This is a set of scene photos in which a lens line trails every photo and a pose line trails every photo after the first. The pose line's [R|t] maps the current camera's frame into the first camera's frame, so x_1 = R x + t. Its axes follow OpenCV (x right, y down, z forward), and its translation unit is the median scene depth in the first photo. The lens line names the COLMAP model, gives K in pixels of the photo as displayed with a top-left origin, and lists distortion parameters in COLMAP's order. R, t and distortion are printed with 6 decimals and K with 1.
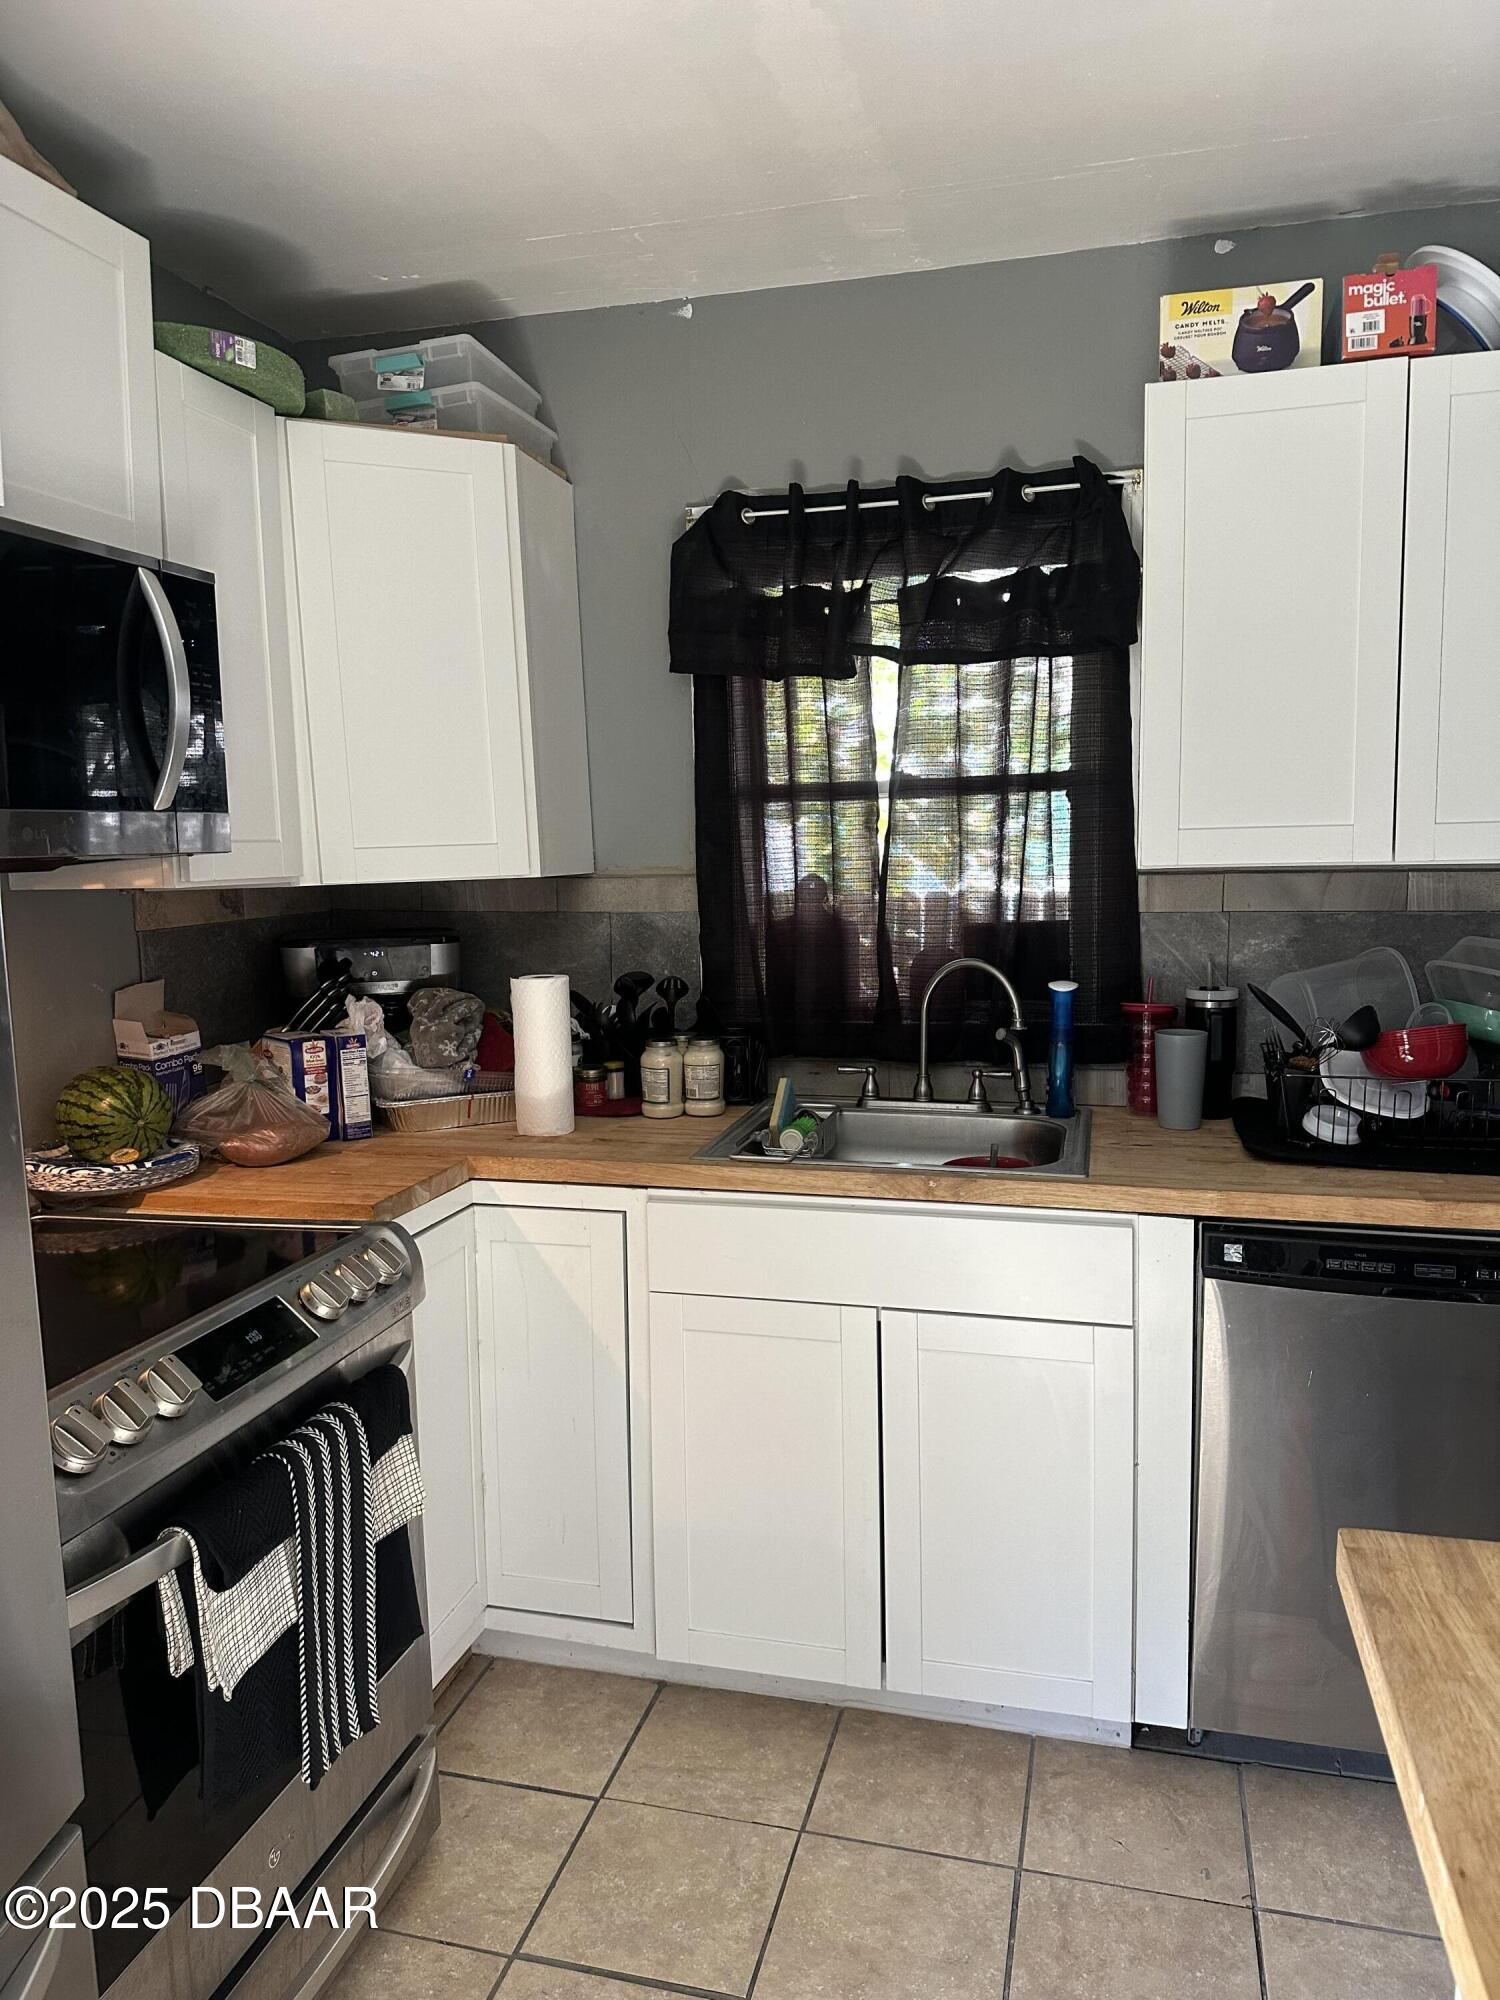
lens RADIAL K [[1418.4, 0, 746.0], [0, 1418.4, 1002.3], [0, 0, 1]] dist [0.006001, -0.000342]
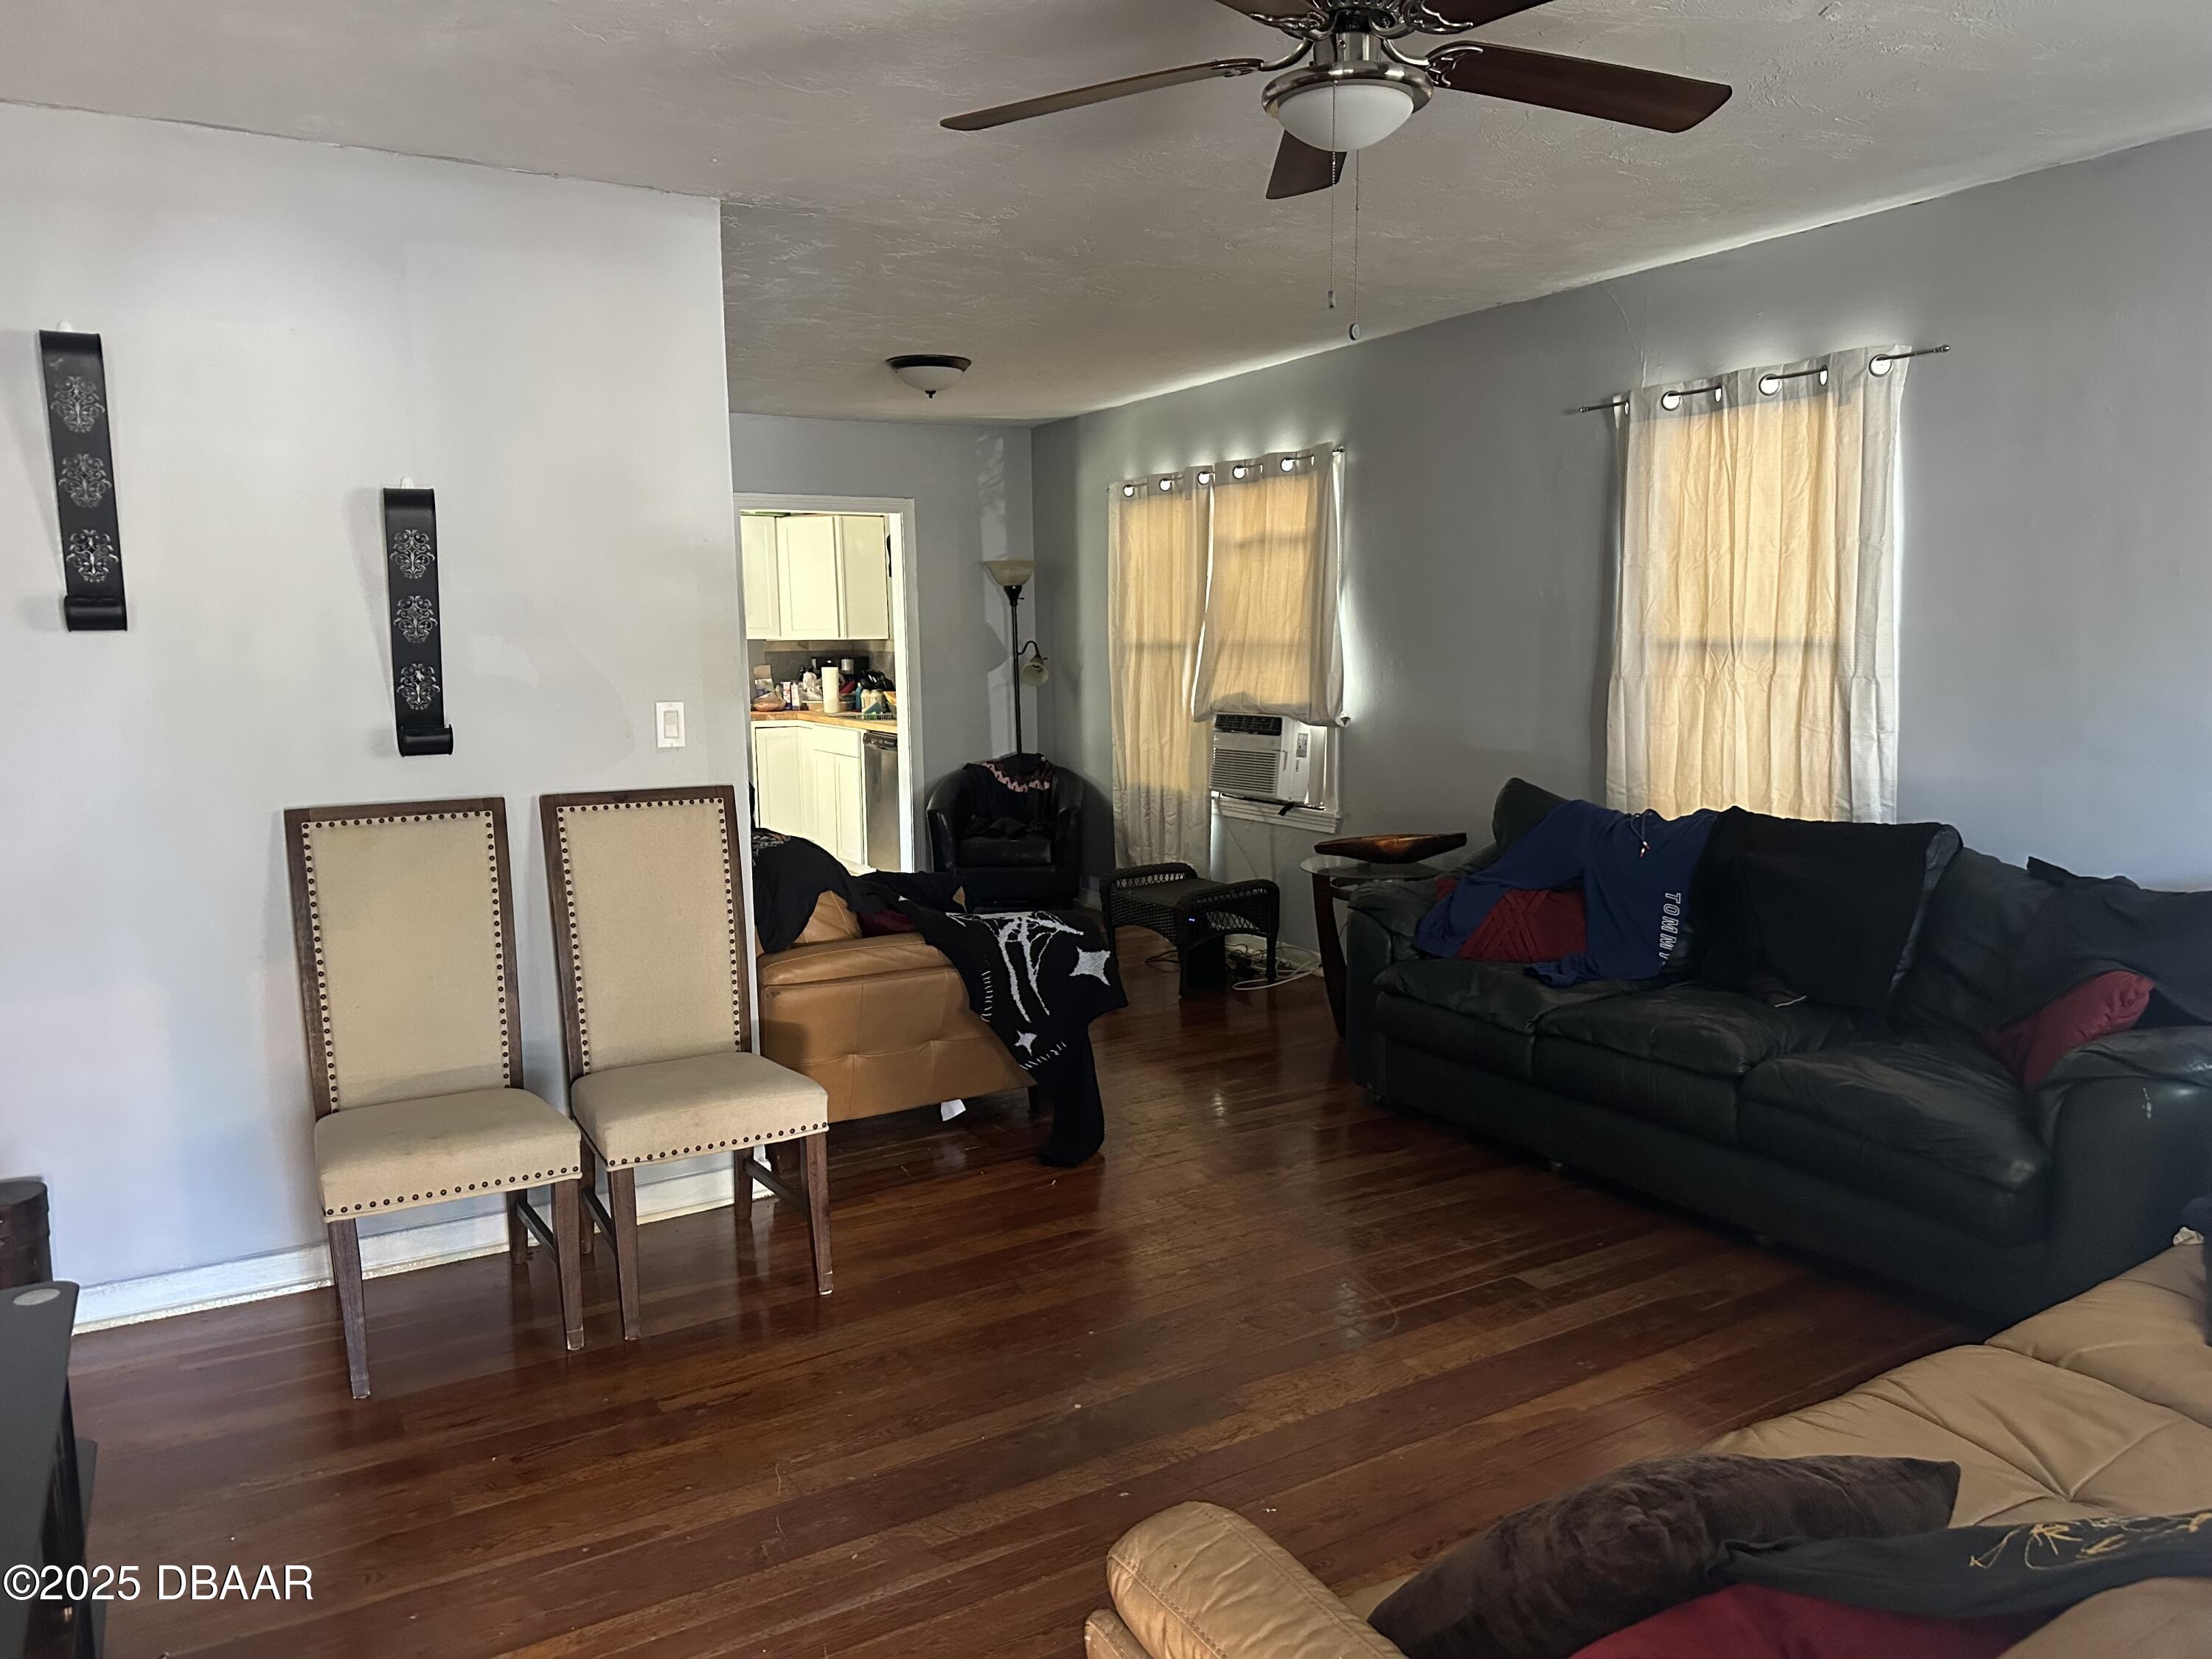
lens RADIAL K [[1568.7, 0, 1107.7], [0, 1568.7, 827.0], [0, 0, 1]] dist [0.006001, -0.000342]
pose [[0.712540, 0.108252, -0.693231, 3.219239], [-0.085866, 0.994053, 0.066970, 0.056787], [0.696358, 0.011807, 0.717598, -1.378761]]
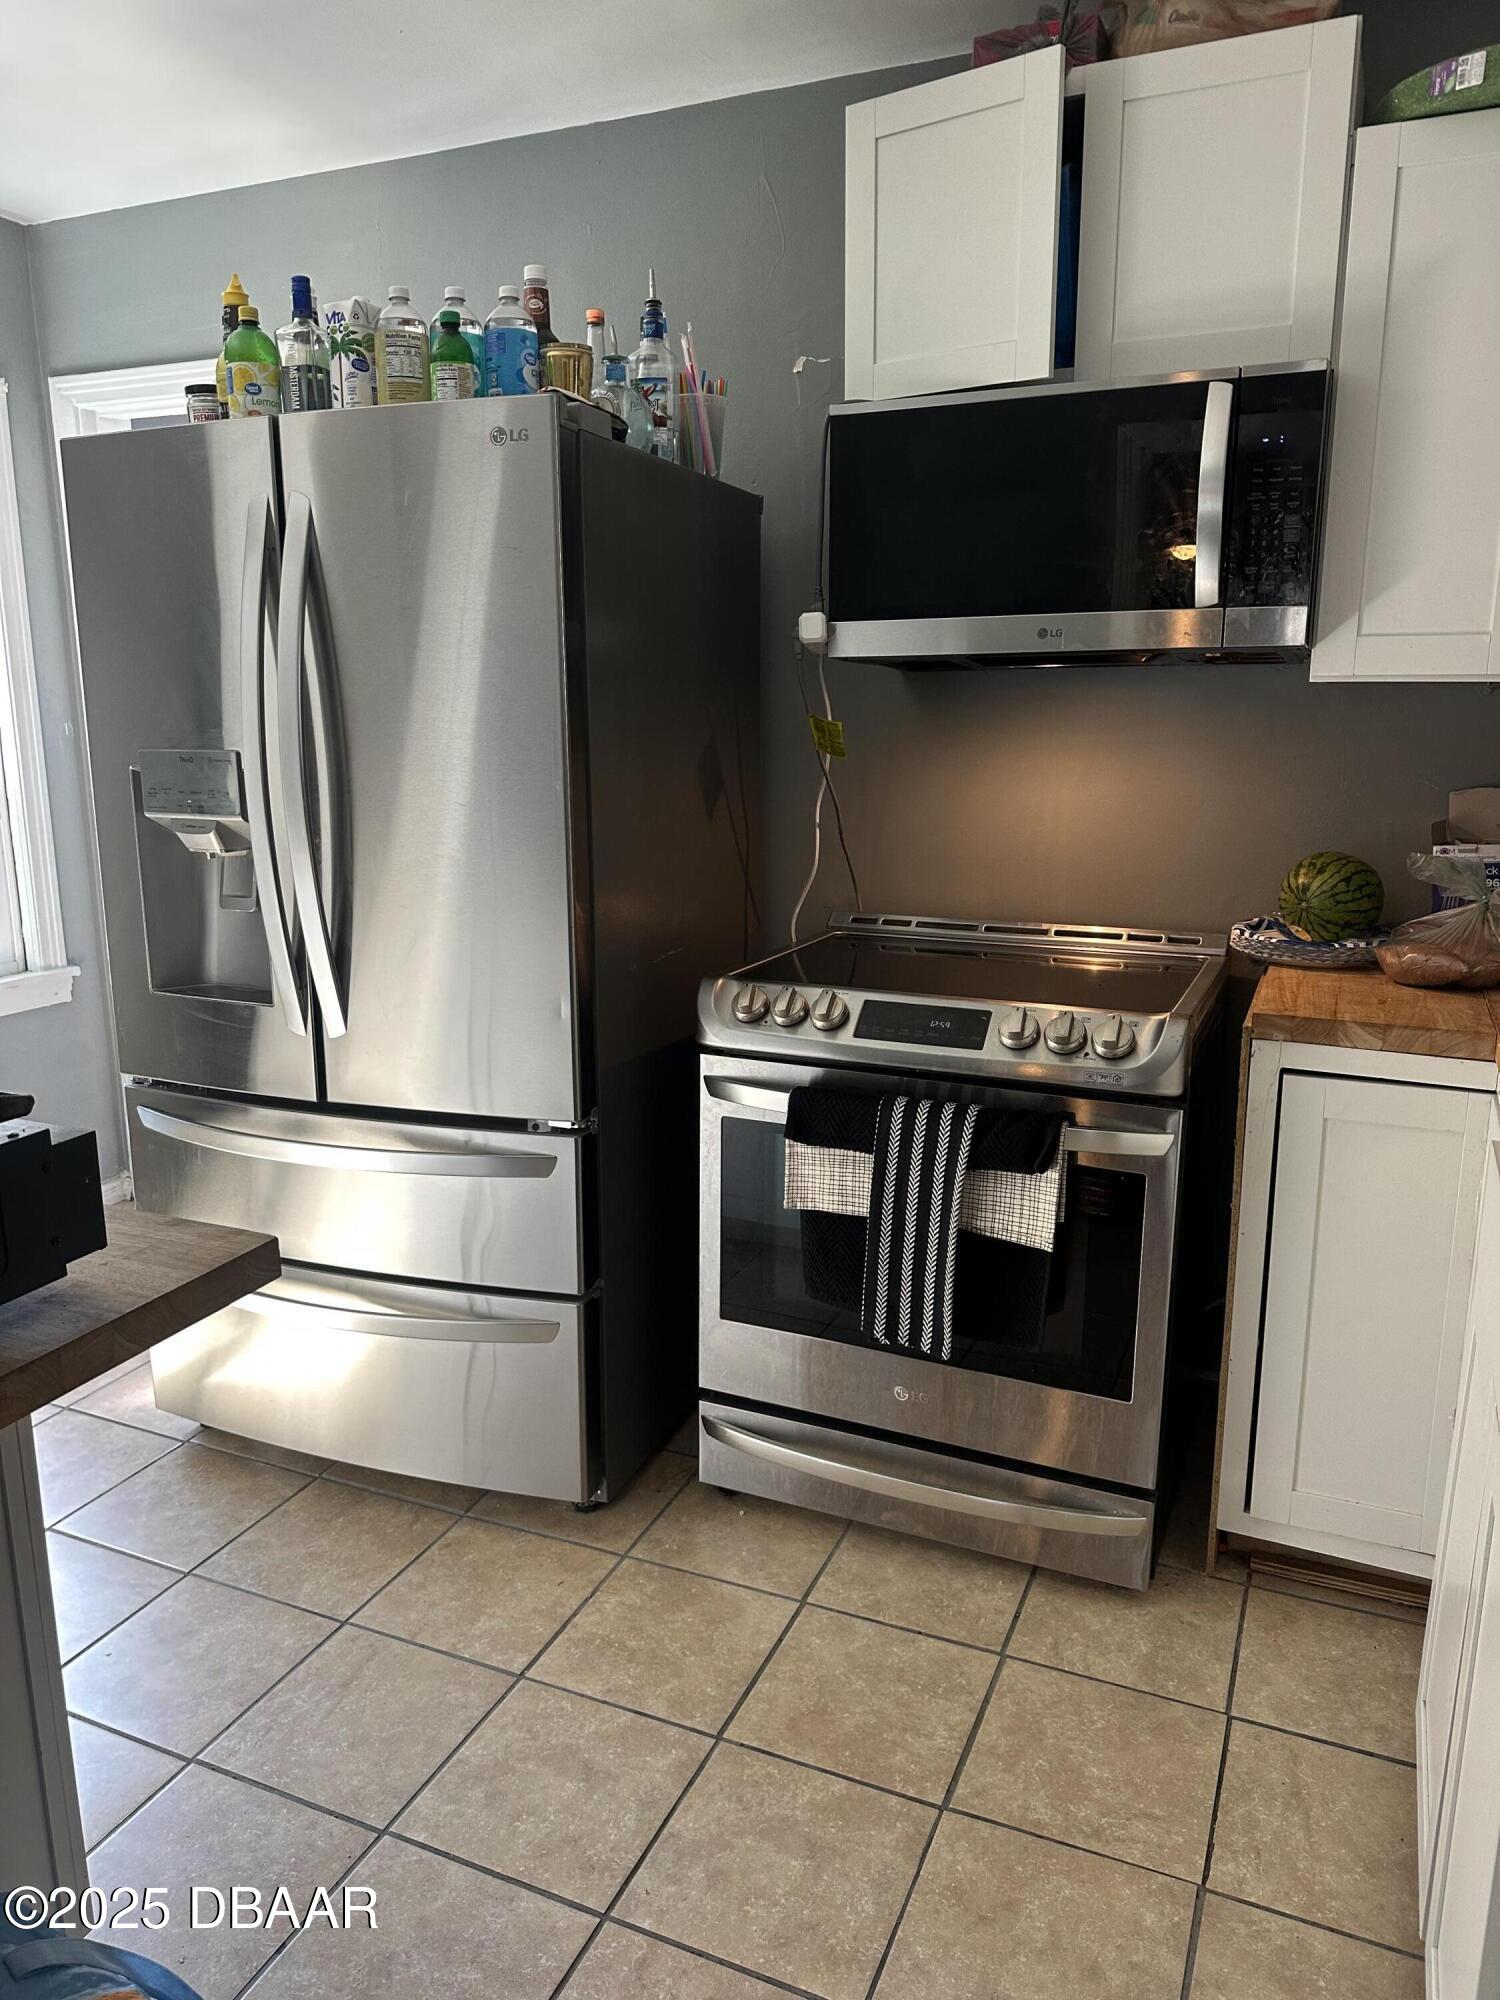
lens RADIAL K [[1418.4, 0, 746.2], [0, 1418.4, 1001.5], [0, 0, 1]] dist [0.006001, -0.000342]
pose [[-0.147611, 0.236720, -0.960299, 0.717887], [-0.110132, 0.960963, 0.253813, -0.074587], [0.982895, 0.143225, -0.115778, 0.751271]]
